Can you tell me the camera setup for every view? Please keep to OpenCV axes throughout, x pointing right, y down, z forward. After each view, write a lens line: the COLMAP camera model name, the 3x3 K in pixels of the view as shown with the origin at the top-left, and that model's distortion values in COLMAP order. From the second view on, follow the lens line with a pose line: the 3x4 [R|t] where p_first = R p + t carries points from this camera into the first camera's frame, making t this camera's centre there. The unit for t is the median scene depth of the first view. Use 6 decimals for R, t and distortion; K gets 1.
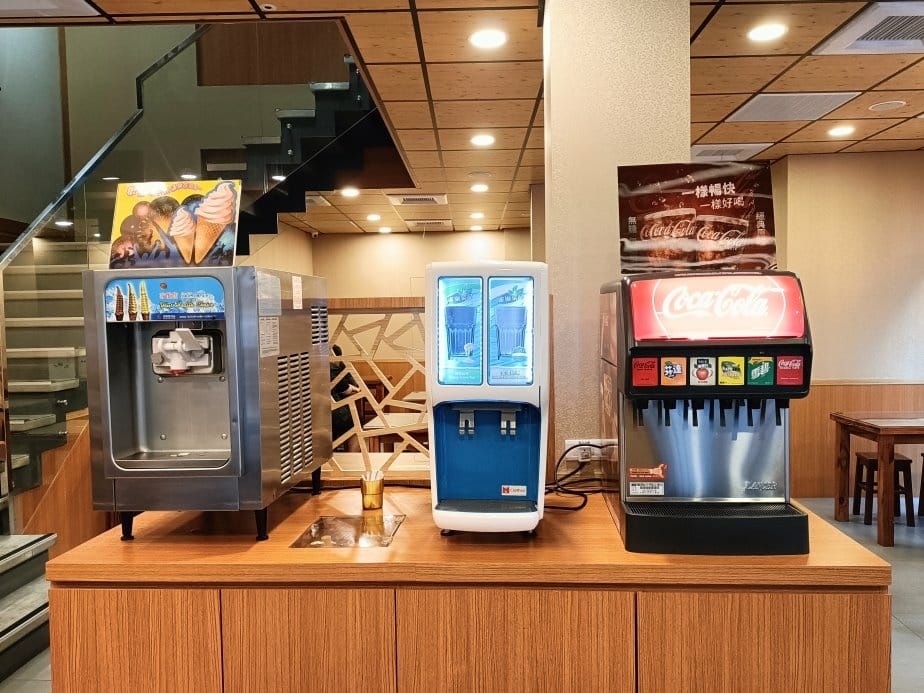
lens RADIAL K [[748.2, 0, 470.1], [0, 748.2, 345.0], [0, 0, 1]] dist [0.055471, -0.058875]
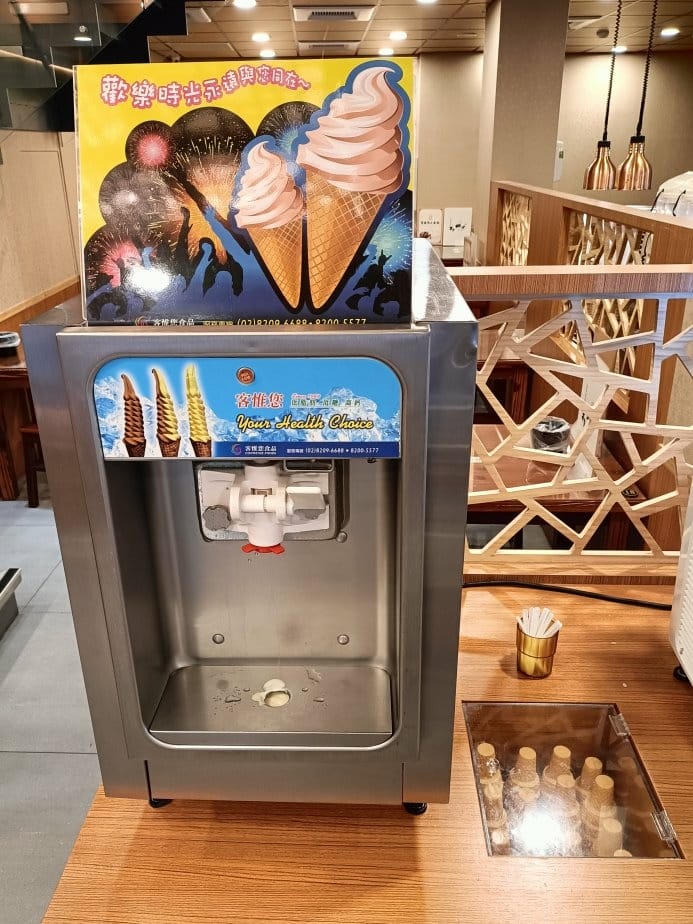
lens RADIAL K [[748.2, 0, 344.1], [0, 748.2, 464.3], [0, 0, 1]] dist [0.055471, -0.058875]
pose [[0.999512, -0.006377, 0.030574, -0.365905], [-0.004735, 0.936674, 0.350170, -0.170419], [-0.030871, -0.350144, 0.936187, 0.618814]]
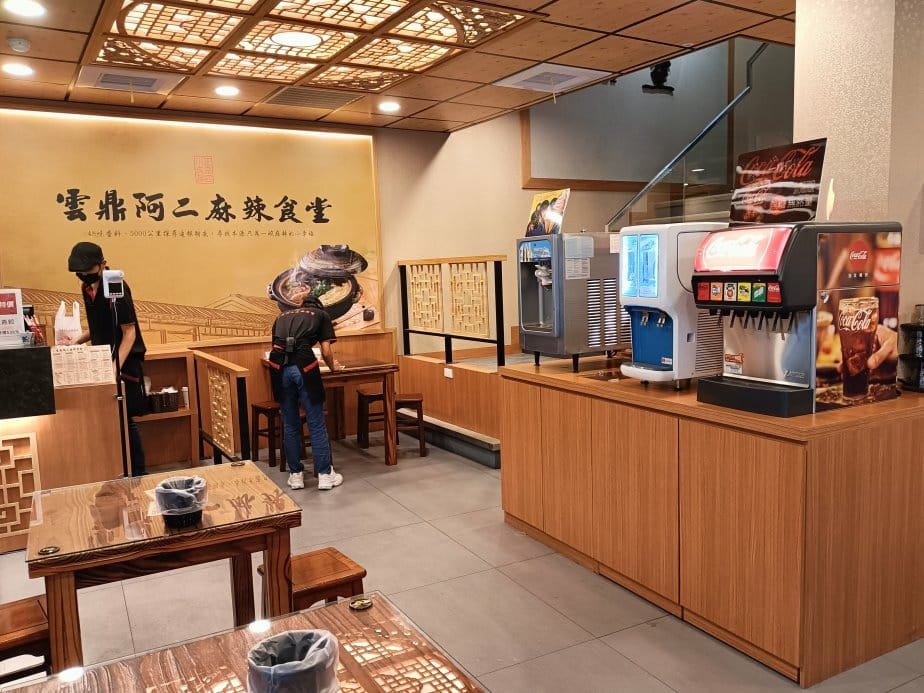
lens RADIAL K [[748.2, 0, 463.2], [0, 748.2, 348.2], [0, 0, 1]] dist [0.055471, -0.058875]
pose [[0.517348, 0.092480, -0.850763, 1.310013], [-0.007695, 0.994606, 0.103437, -0.005696], [0.855740, -0.046966, 0.515270, -0.276167]]
